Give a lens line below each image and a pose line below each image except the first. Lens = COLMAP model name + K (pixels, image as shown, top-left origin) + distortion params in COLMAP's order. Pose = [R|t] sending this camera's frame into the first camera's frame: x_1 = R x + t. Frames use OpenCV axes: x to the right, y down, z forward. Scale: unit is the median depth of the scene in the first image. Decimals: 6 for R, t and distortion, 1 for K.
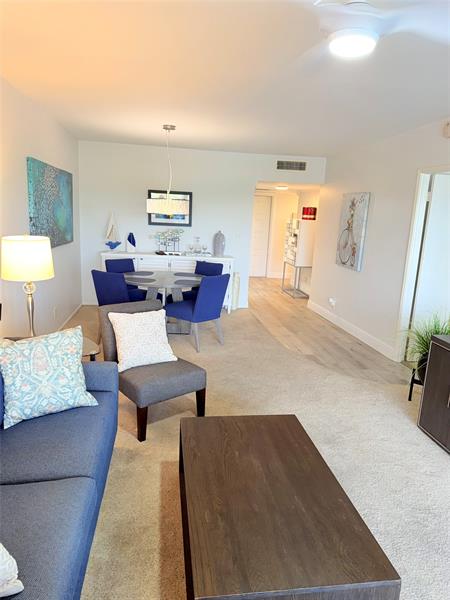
lens RADIAL K [[421.6, 0, 225.0], [0, 421.6, 300.0], [0, 0, 1]] dist [0.170526, -0.292808]
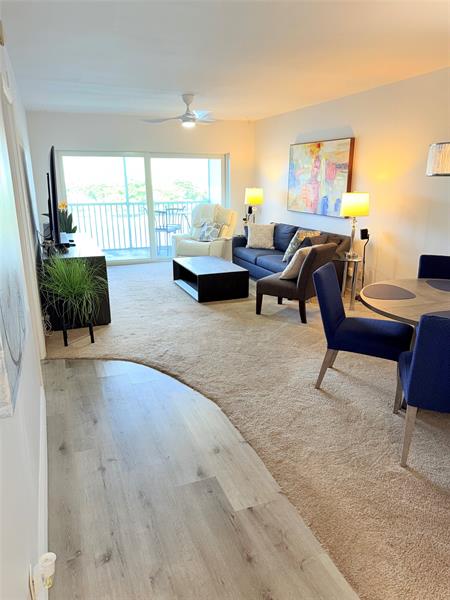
lens RADIAL K [[421.6, 0, 225.0], [0, 421.6, 300.0], [0, 0, 1]] dist [0.170526, -0.292808]
pose [[-0.969582, 0.029042, -0.243038, 0.216184], [-0.085794, 0.889618, 0.448574, -0.221273], [0.229239, 0.455781, -0.860066, 1.161235]]
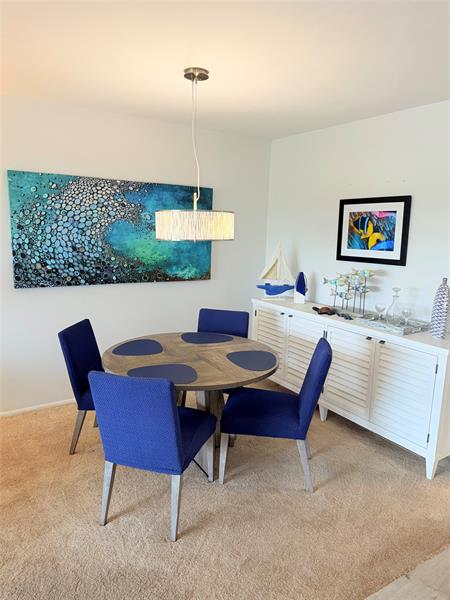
lens RADIAL K [[421.6, 0, 225.0], [0, 421.6, 300.0], [0, 0, 1]] dist [0.170526, -0.292808]
pose [[0.419238, 0.118717, -0.900081, 0.300950], [-0.186459, 0.981538, 0.042613, -0.127074], [0.888523, 0.149963, 0.433634, 0.660668]]
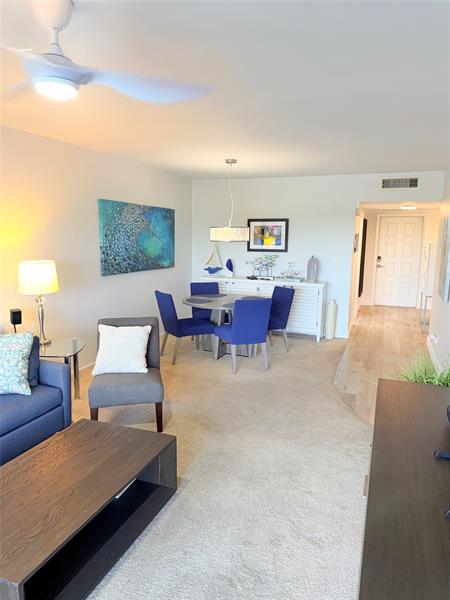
lens RADIAL K [[421.6, 0, 225.0], [0, 421.6, 300.0], [0, 0, 1]] dist [0.170526, -0.292808]
pose [[0.875230, 0.042673, -0.481822, 0.301974], [-0.072901, 0.996360, -0.044182, -0.005301], [0.478183, 0.073794, 0.875155, 0.062942]]
